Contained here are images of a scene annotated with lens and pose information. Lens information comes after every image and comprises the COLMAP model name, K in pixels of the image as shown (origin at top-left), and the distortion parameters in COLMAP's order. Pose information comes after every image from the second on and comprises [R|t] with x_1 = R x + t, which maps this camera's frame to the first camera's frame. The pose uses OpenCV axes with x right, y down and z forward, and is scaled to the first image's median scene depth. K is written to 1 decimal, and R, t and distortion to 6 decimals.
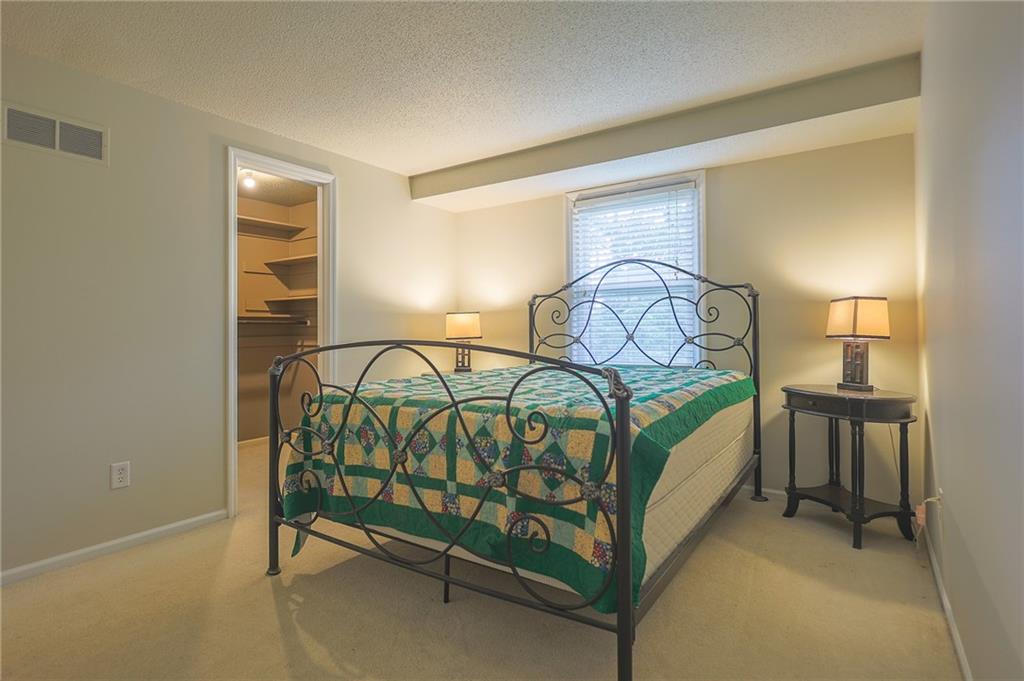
lens RADIAL K [[511.4, 0, 530.5], [0, 511.4, 328.7], [0, 0, 1]] dist [-0.000355, 0.000103]
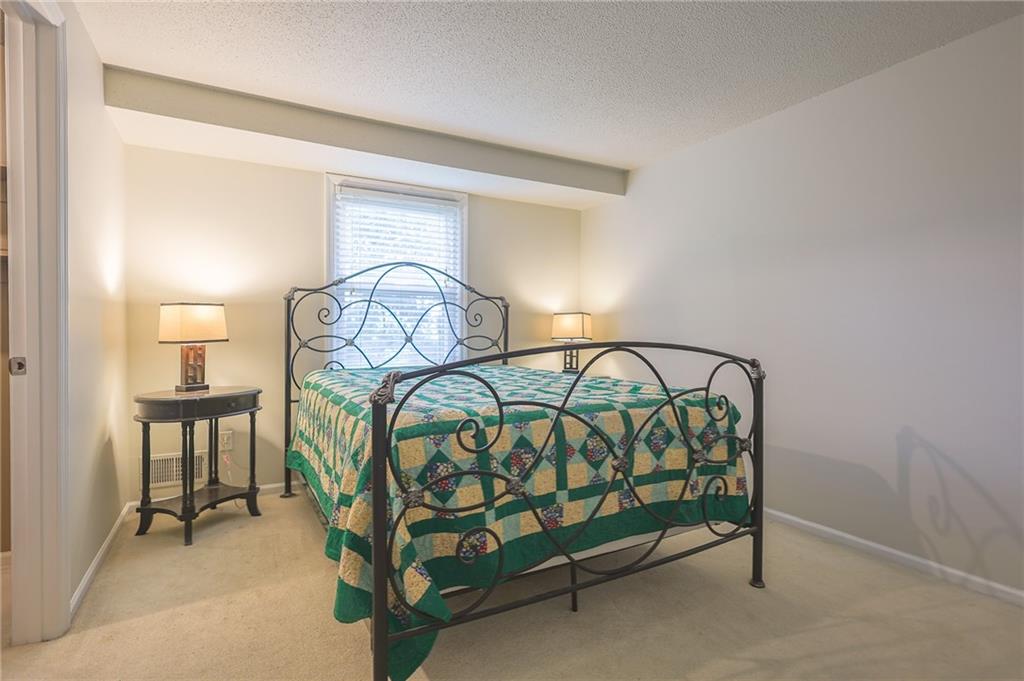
lens RADIAL K [[486.8, 0, 512.0], [0, 486.8, 342.6], [0, 0, 1]] dist [0.003697, 0.000789]
pose [[0.490592, -0.007531, 0.871357, -0.572418], [-0.012460, 0.999800, 0.015657, 0.005761], [-0.871300, -0.018538, 0.490400, 0.366391]]
